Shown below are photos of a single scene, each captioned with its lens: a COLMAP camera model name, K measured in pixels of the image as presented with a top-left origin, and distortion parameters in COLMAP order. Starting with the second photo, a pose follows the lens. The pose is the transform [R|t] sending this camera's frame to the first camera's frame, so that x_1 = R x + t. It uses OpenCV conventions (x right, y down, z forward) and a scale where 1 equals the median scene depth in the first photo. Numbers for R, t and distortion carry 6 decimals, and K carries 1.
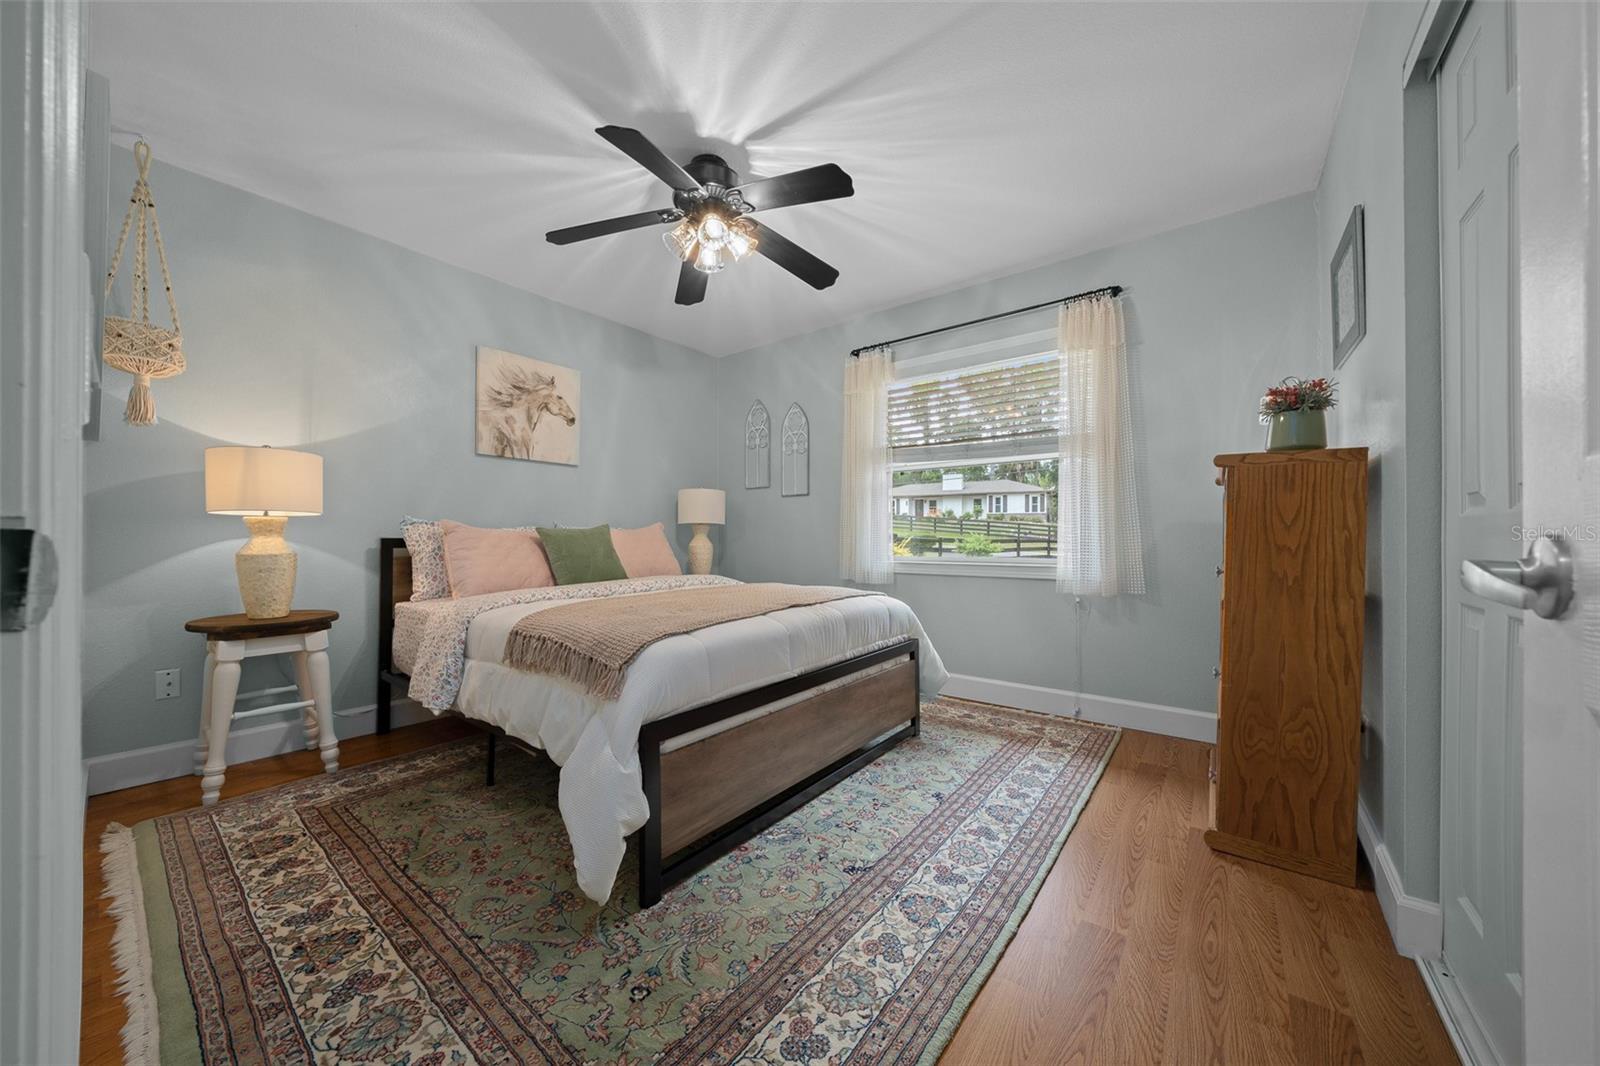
lens RADIAL K [[559.5, 0, 801.1], [0, 559.5, 537.8], [0, 0, 1]] dist [-0.006044, 0.000042]
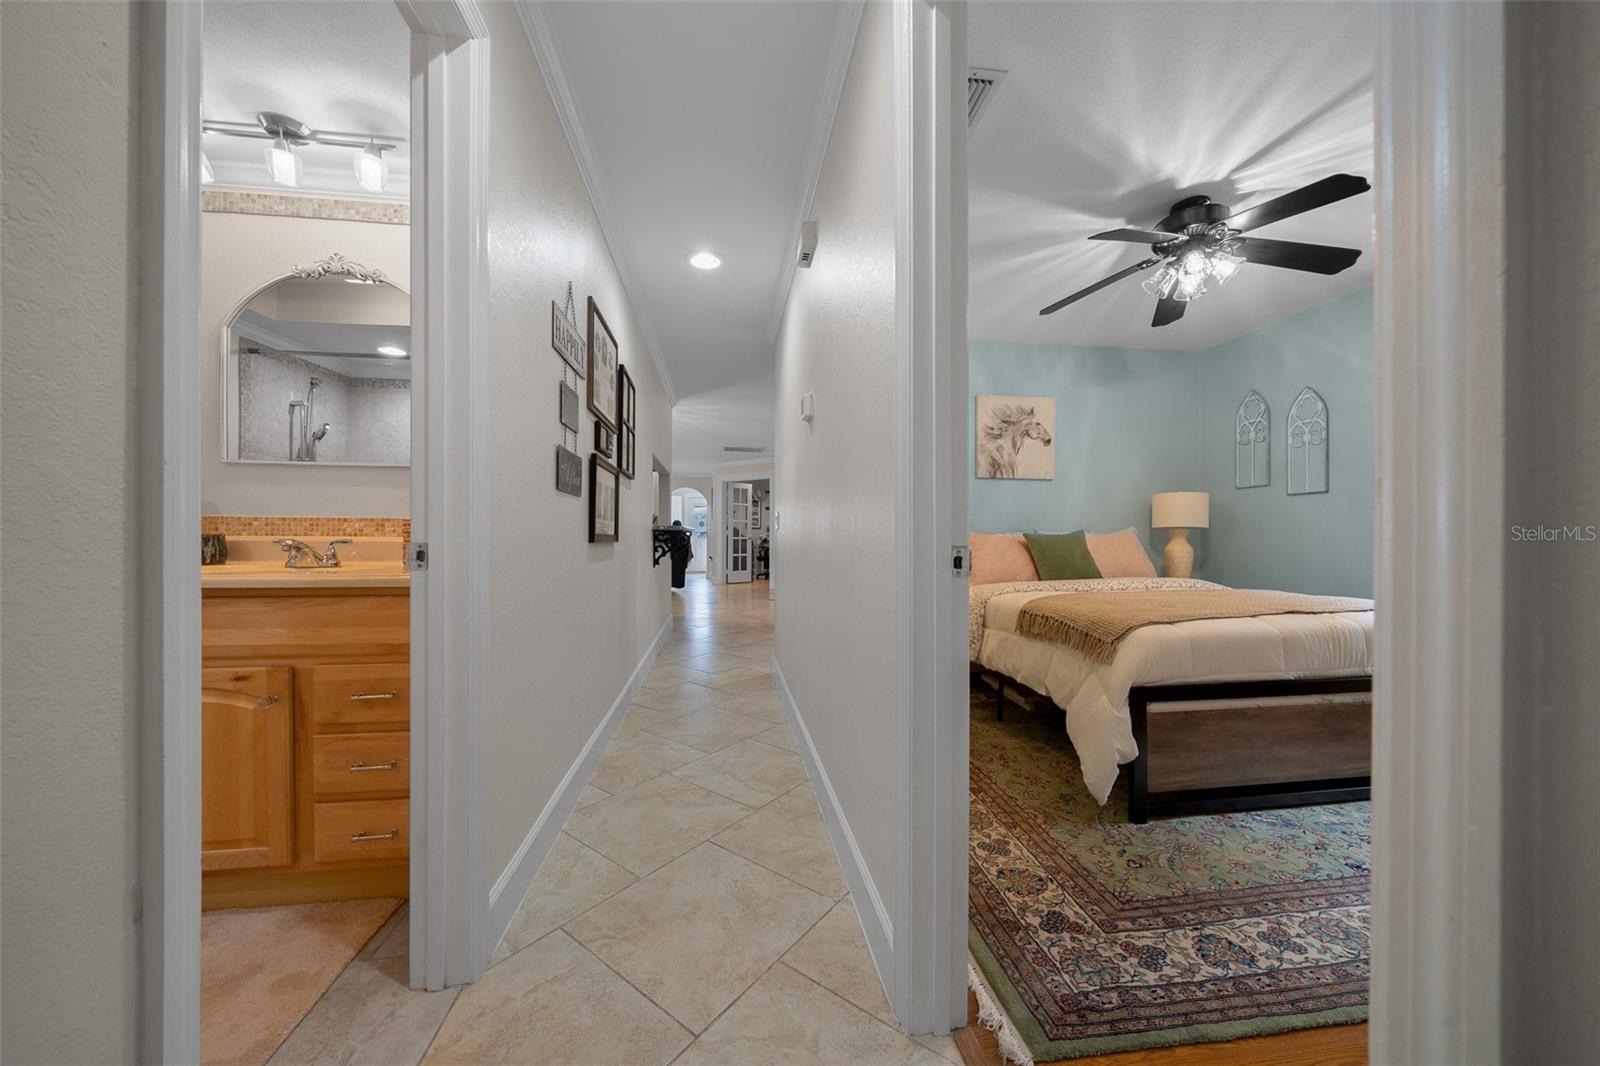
lens RADIAL K [[559.5, 0, 794.0], [0, 559.5, 537.7], [0, 0, 1]] dist [-0.006044, 0.000042]
pose [[0.714135, 0.000033, -0.700008, 0.058034], [0.000498, 1.000000, 0.000554, -0.016771], [0.700008, -0.000744, 0.714134, -0.412267]]
